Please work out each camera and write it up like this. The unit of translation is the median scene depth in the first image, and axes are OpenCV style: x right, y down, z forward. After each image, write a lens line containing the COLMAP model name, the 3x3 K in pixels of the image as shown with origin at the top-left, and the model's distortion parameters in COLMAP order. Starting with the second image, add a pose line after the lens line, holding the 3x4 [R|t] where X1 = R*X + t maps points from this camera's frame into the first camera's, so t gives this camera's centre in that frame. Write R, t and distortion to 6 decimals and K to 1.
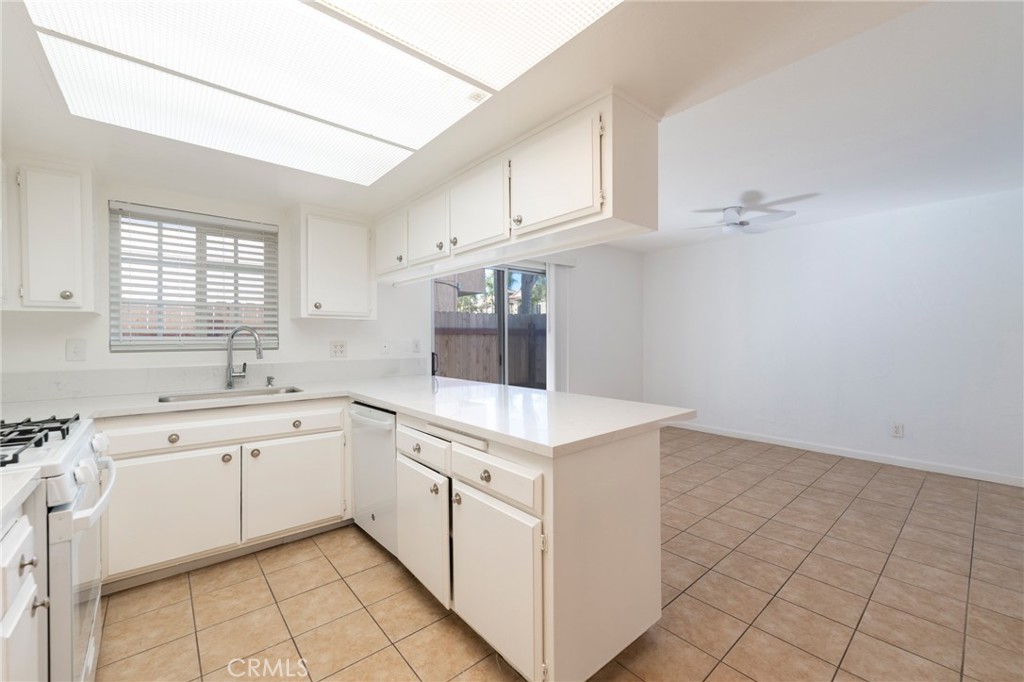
lens RADIAL K [[414.0, 0, 500.8], [0, 414.0, 340.7], [0, 0, 1]] dist [-0.000740, -0.000696]
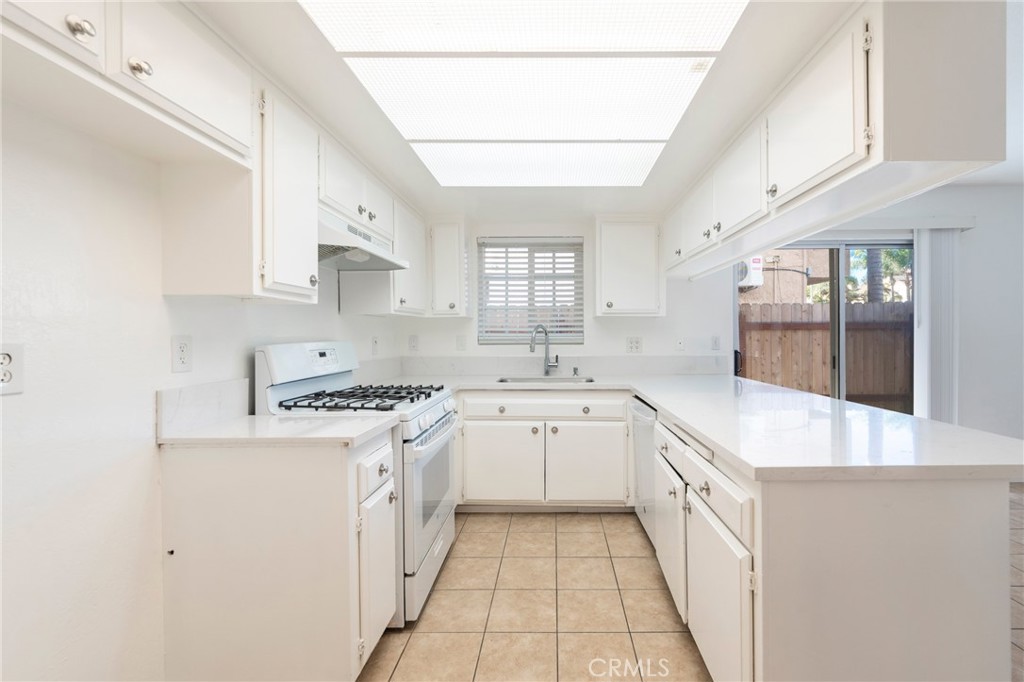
lens RADIAL K [[414.0, 0, 530.8], [0, 414.0, 339.4], [0, 0, 1]] dist [-0.000740, -0.000696]
pose [[0.763824, 0.006866, -0.645388, 0.120435], [-0.003051, 0.999971, 0.007027, 0.000028], [0.645417, -0.003398, 0.763823, 0.034620]]
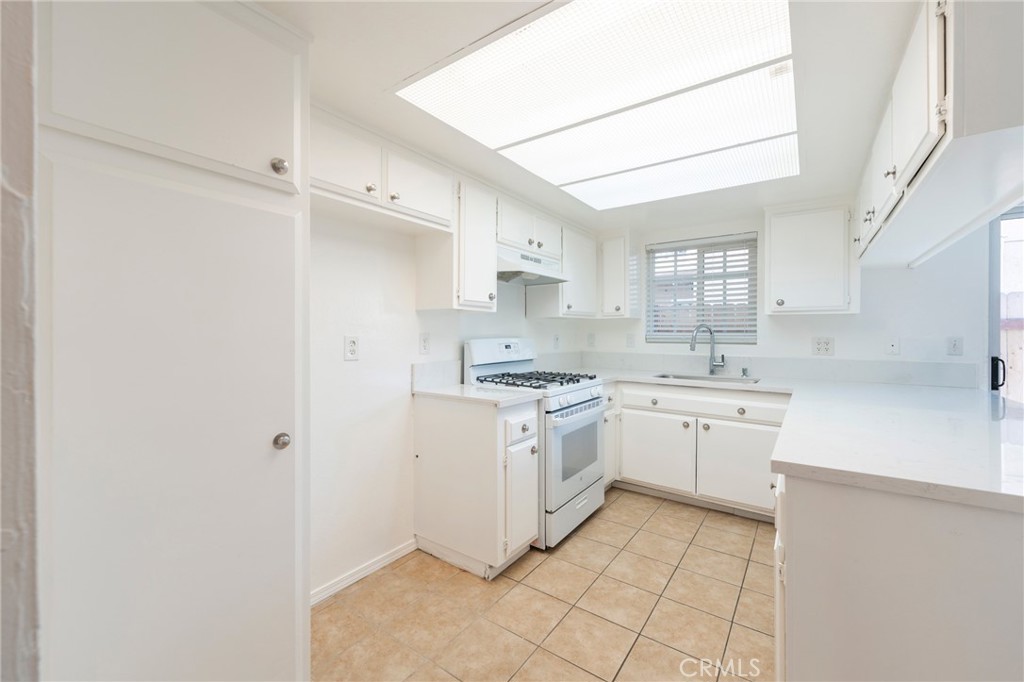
lens RADIAL K [[414.0, 0, 522.4], [0, 414.0, 336.7], [0, 0, 1]] dist [-0.000740, -0.000696]
pose [[0.260030, 0.010273, -0.965546, 0.428561], [-0.010220, 0.999917, 0.007887, -0.001595], [0.965546, 0.007817, 0.260113, 0.138622]]
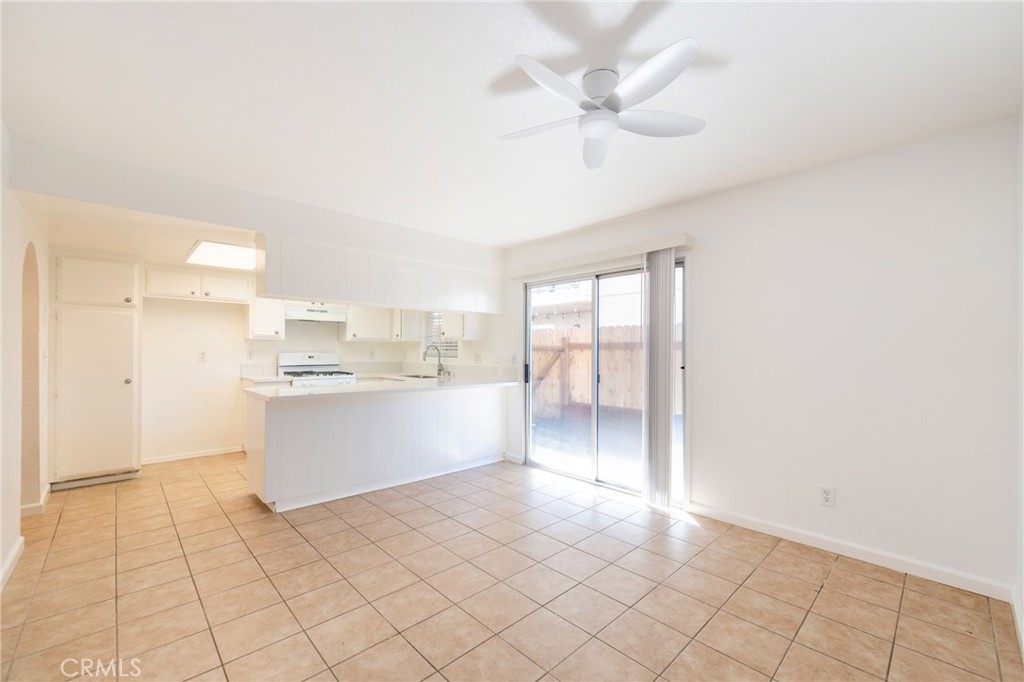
lens RADIAL K [[414.0, 0, 519.1], [0, 414.0, 353.7], [0, 0, 1]] dist [-0.000740, -0.000696]
pose [[0.076046, 0.012554, -0.997025, 1.642921], [-0.016135, 0.999805, 0.011359, -0.026216], [0.996974, 0.015224, 0.076234, 1.414271]]
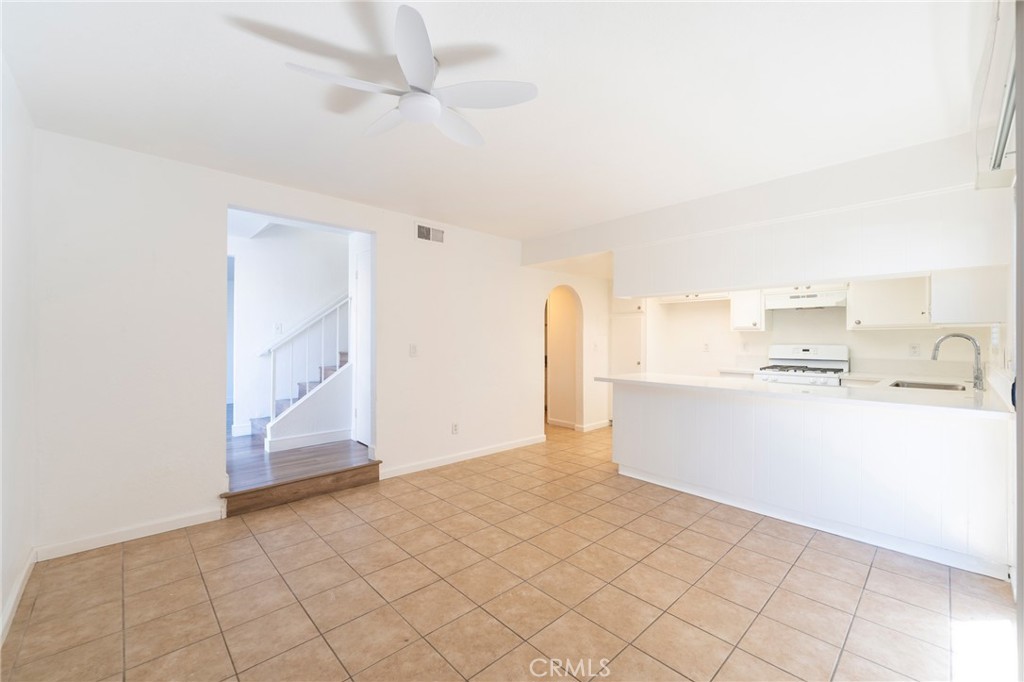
lens RADIAL K [[414.0, 0, 508.7], [0, 414.0, 338.1], [0, 0, 1]] dist [-0.000740, -0.000696]
pose [[-0.997884, -0.001754, -0.064991, 0.798258], [-0.001931, 0.999995, 0.002654, -0.022481], [0.064986, 0.002774, -0.997882, 2.343326]]
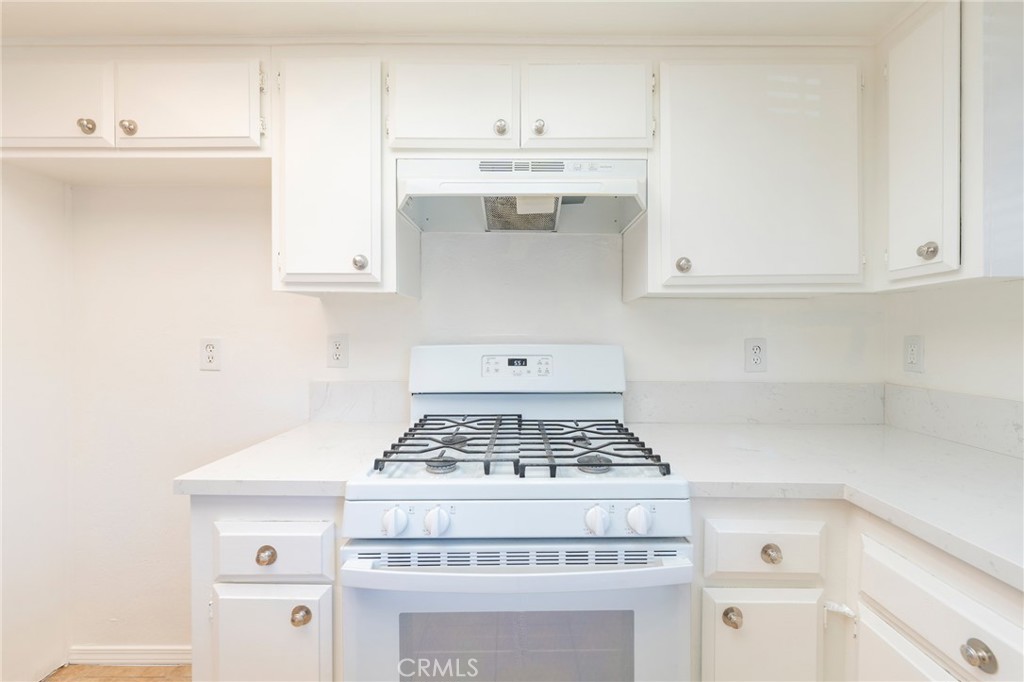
lens RADIAL K [[414.0, 0, 512.2], [0, 414.0, 344.5], [0, 0, 1]] dist [-0.000740, -0.000696]
pose [[-0.648762, 0.024403, -0.760600, -0.309575], [-0.005495, 0.999309, 0.036749, -0.009417], [0.760971, 0.028021, -0.648180, 0.812852]]
